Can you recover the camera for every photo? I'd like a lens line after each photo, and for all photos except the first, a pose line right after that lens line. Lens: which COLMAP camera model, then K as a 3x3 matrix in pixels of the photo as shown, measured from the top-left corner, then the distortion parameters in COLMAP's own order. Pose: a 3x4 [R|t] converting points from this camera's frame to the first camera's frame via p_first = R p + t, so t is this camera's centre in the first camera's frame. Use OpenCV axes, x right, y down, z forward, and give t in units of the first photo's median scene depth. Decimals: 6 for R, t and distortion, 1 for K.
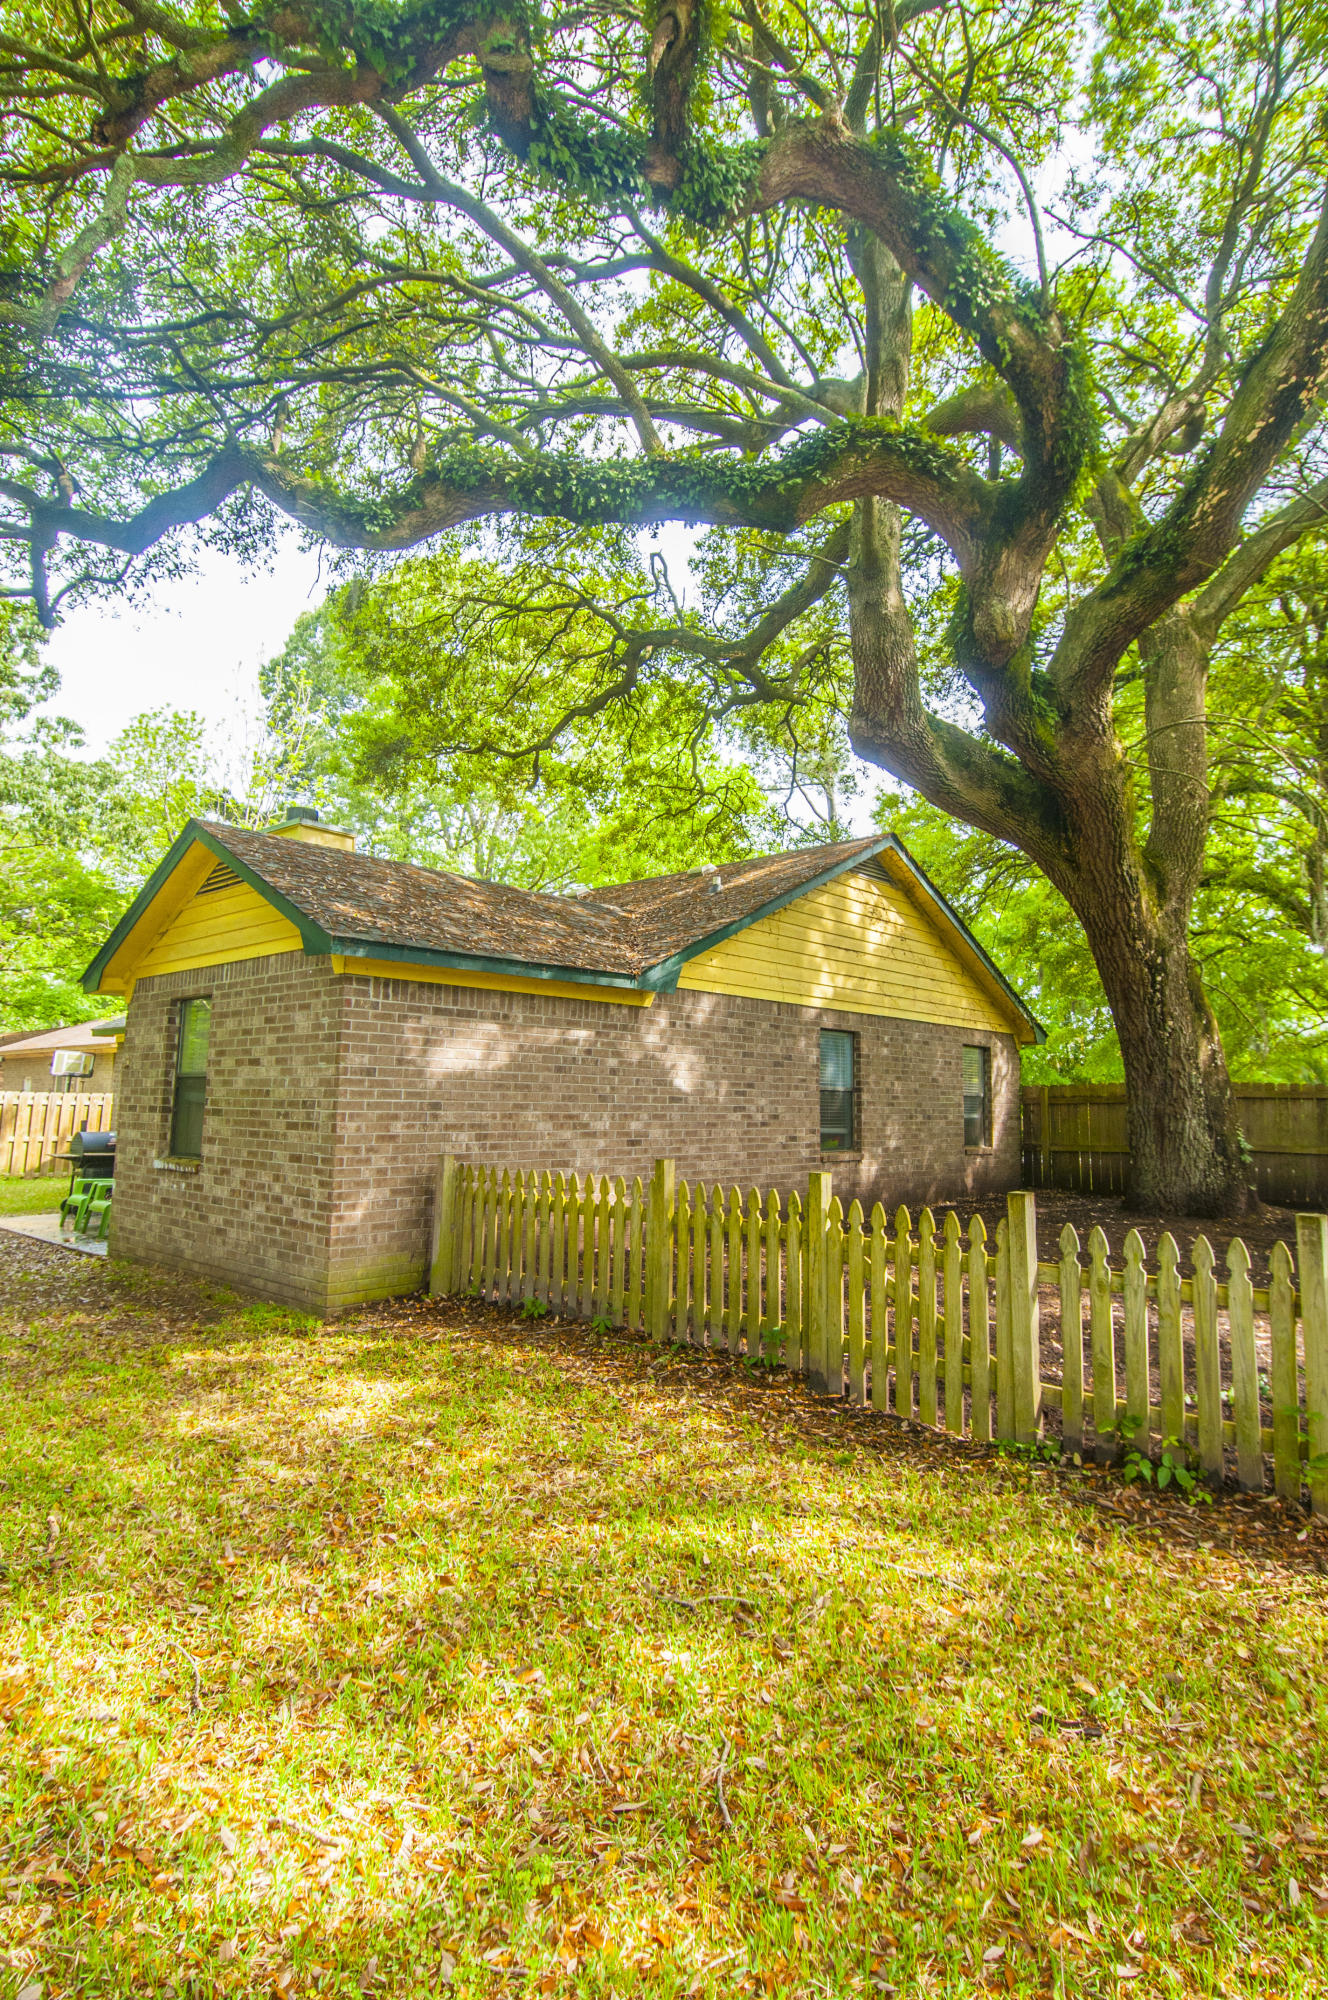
lens RADIAL K [[1044.6, 0, 679.7], [0, 1044.6, 971.5], [0, 0, 1]] dist [0.025986, -0.033125]
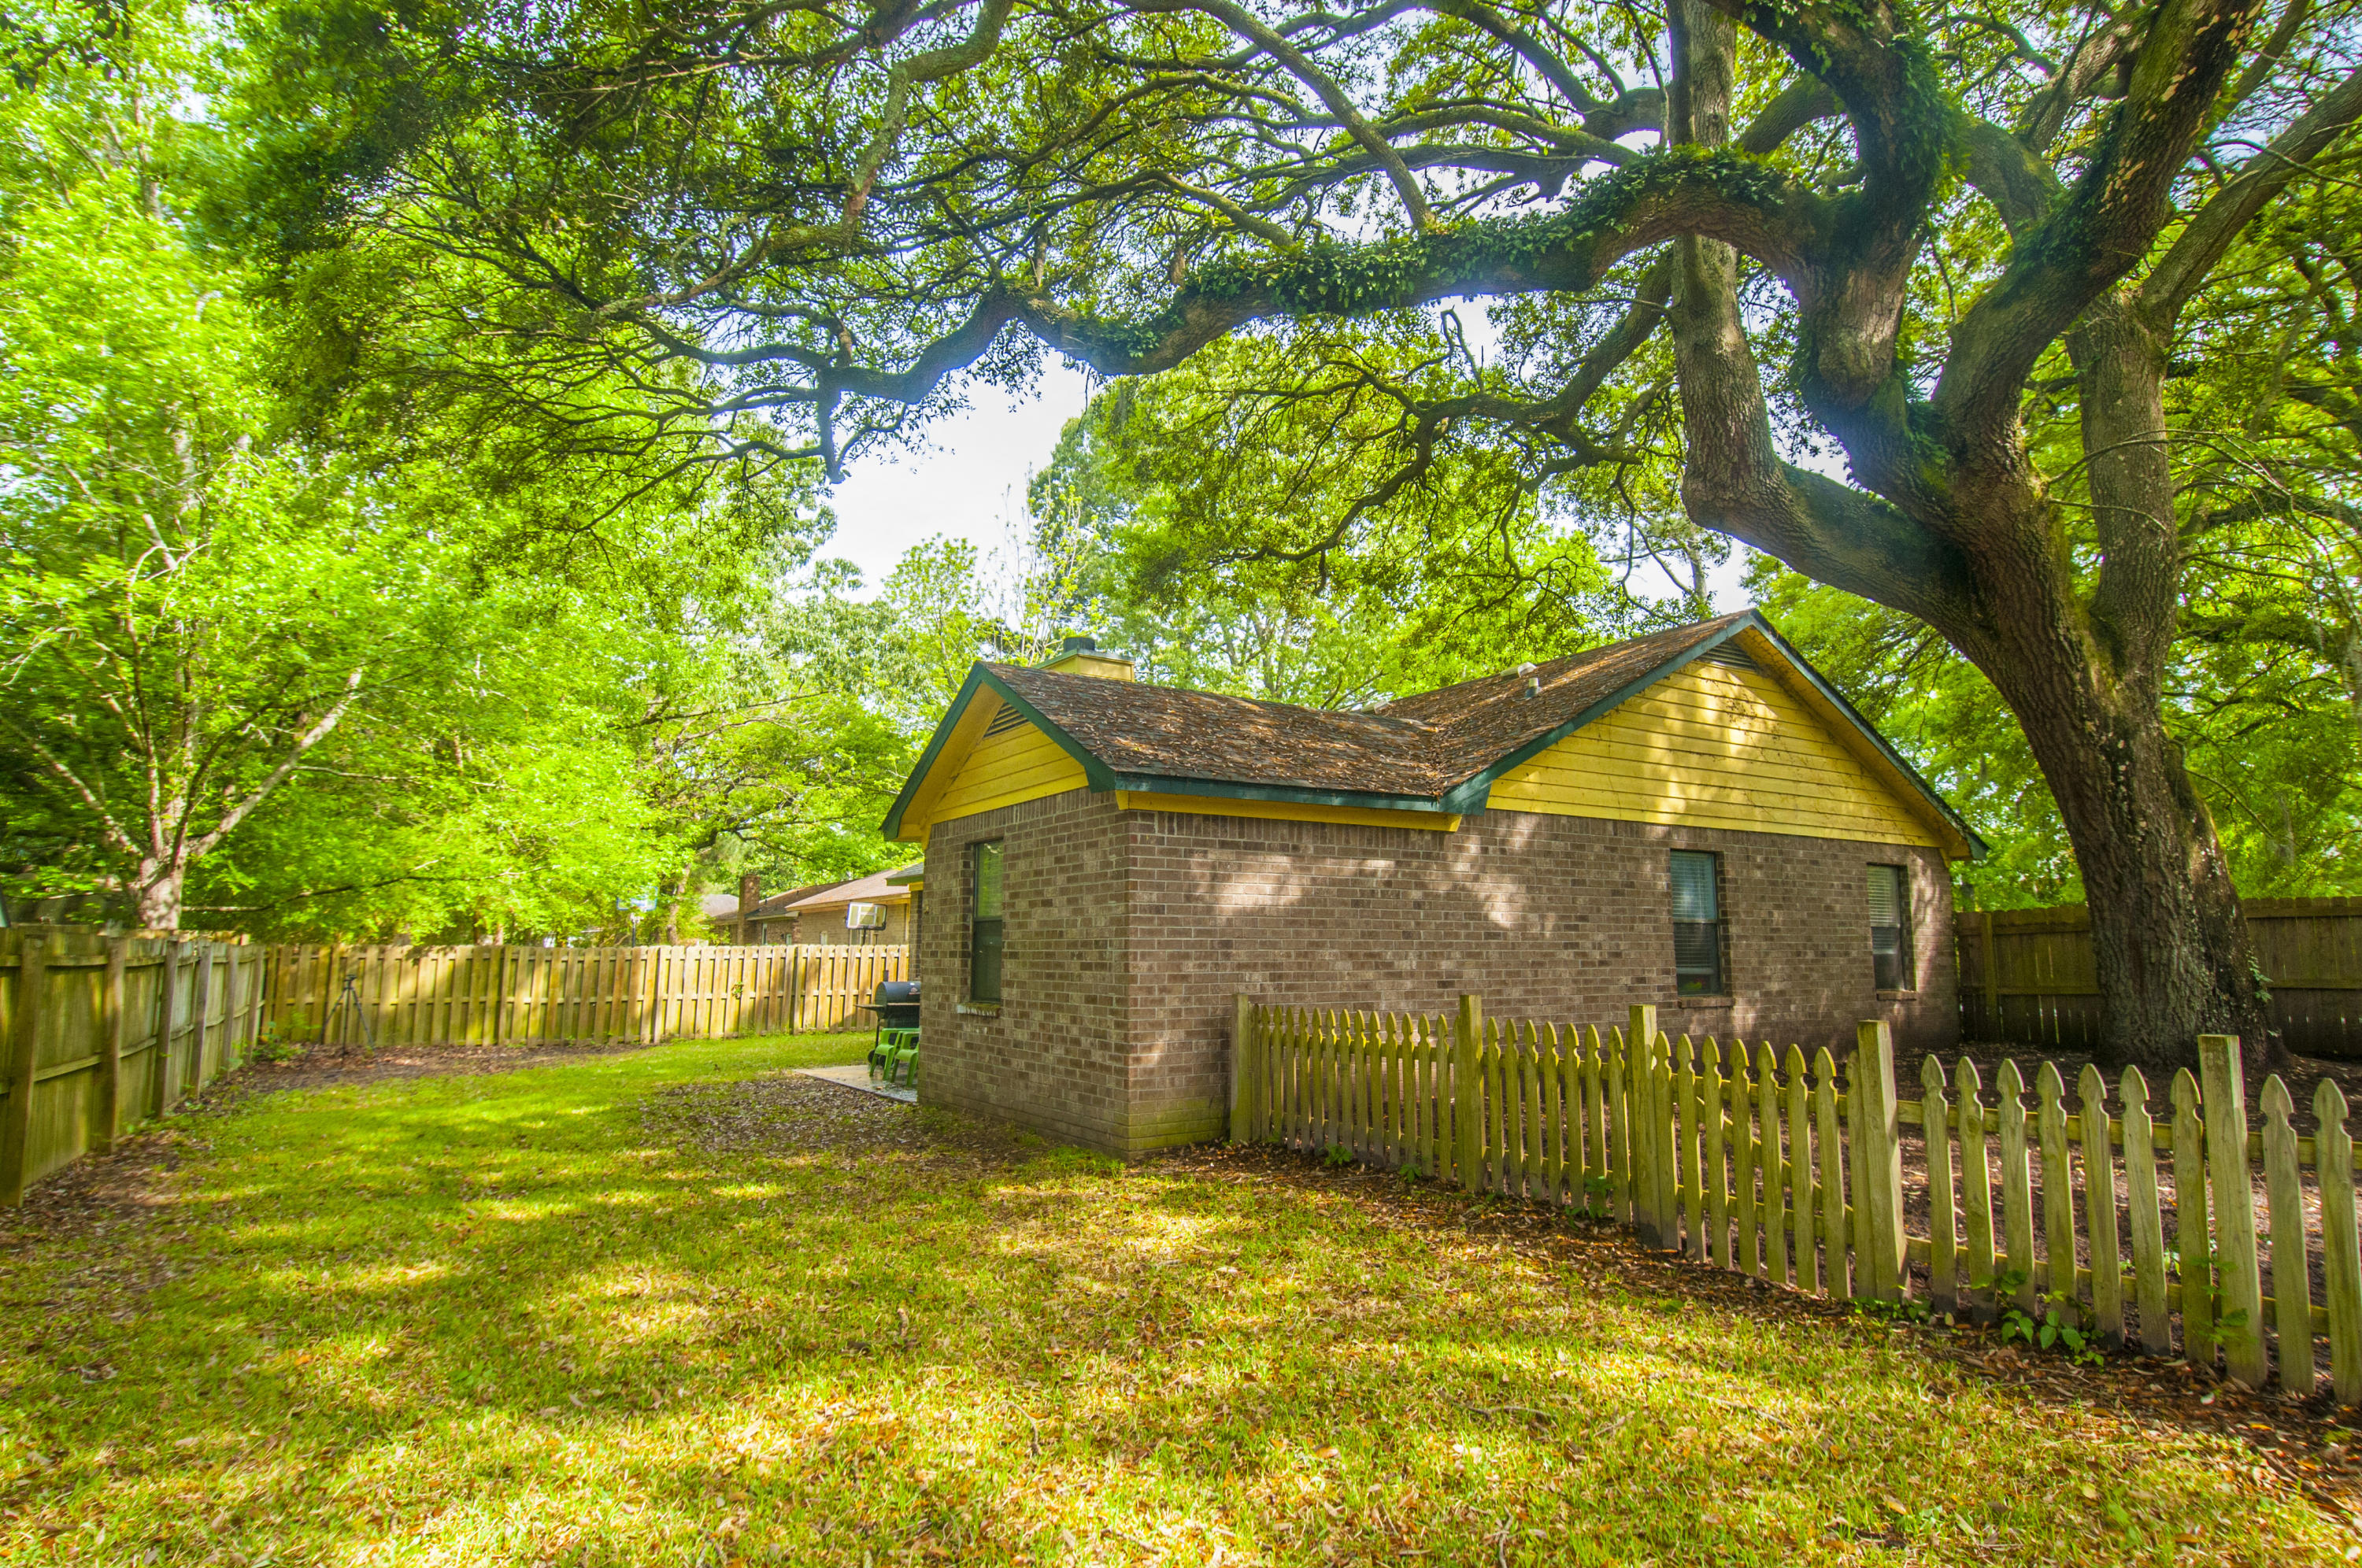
lens RADIAL K [[1233.5, 0, 1196.7], [0, 1233.5, 781.3], [0, 0, 1]] dist [0.025986, -0.033125]
pose [[0.966610, -0.051314, -0.251061, 0.023669], [0.047933, 0.998659, -0.019570, 0.001553], [0.251729, 0.006883, 0.967773, -0.075848]]
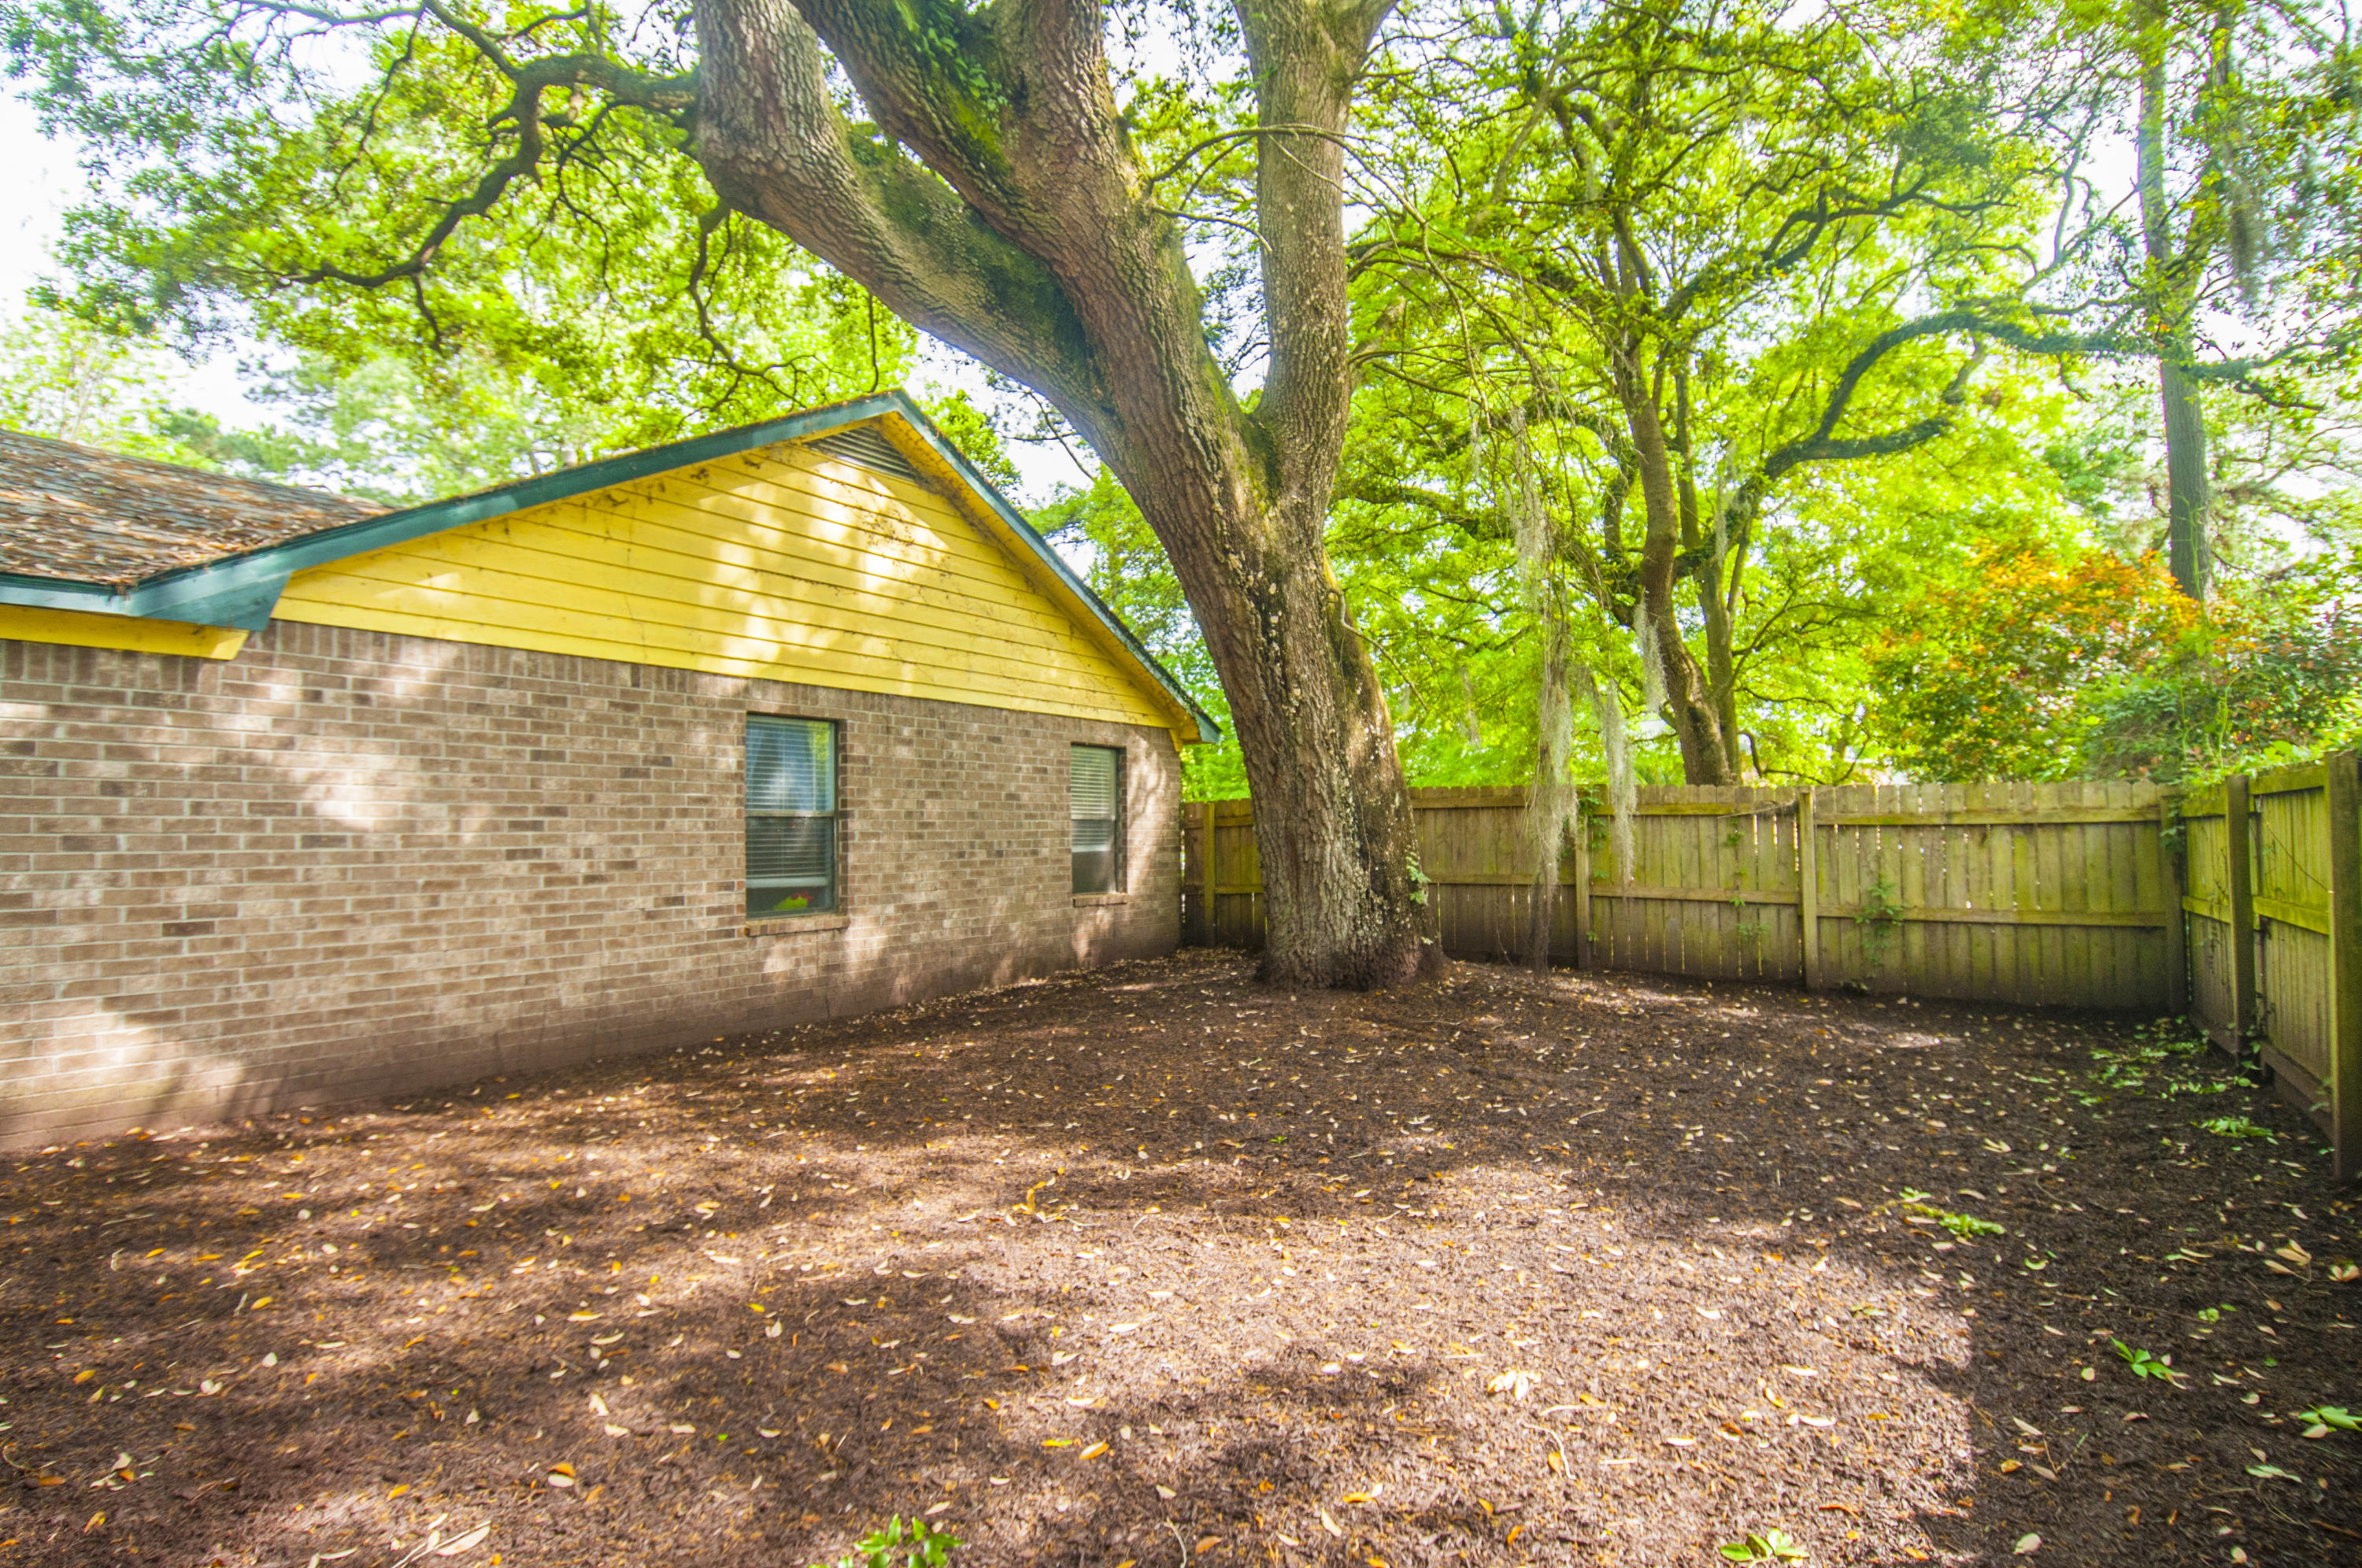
lens RADIAL K [[1233.5, 0, 1250.4], [0, 1233.5, 816.3], [0, 0, 1]] dist [0.025986, -0.033125]
pose [[0.978143, -0.031846, 0.205478, 0.331572], [0.010176, 0.994349, 0.105668, 0.052046], [-0.207682, -0.101268, 0.972940, 0.318447]]
